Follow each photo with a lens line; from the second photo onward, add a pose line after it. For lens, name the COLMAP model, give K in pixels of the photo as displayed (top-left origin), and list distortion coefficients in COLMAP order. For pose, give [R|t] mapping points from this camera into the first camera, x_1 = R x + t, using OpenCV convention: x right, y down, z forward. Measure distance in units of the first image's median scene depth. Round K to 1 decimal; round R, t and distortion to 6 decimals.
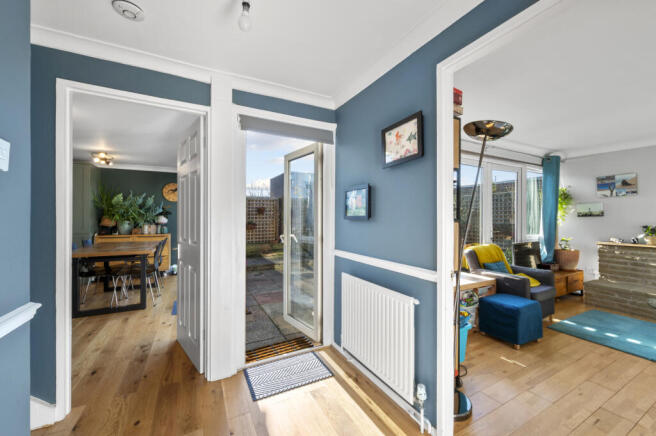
lens RADIAL K [[263.5, 0, 330.1], [0, 263.5, 216.4], [0, 0, 1]] dist [0.000537, -0.000597]
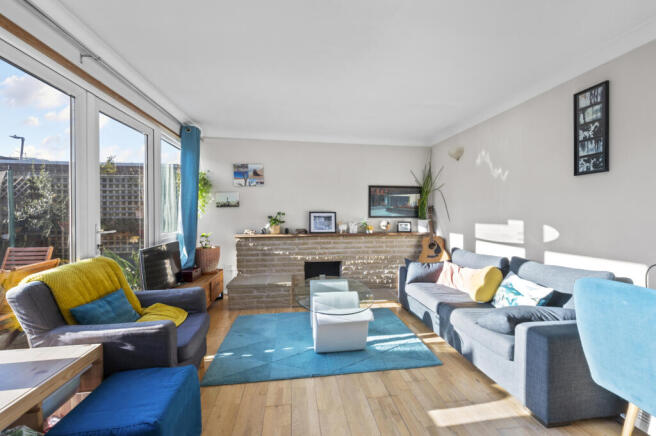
lens RADIAL K [[263.5, 0, 329.3], [0, 263.5, 214.3], [0, 0, 1]] dist [0.000537, -0.000597]
pose [[0.335156, -0.008955, 0.942120, 0.265777], [0.001509, 0.999959, 0.008968, 0.017775], [-0.942162, -0.001584, 0.335155, 0.385321]]
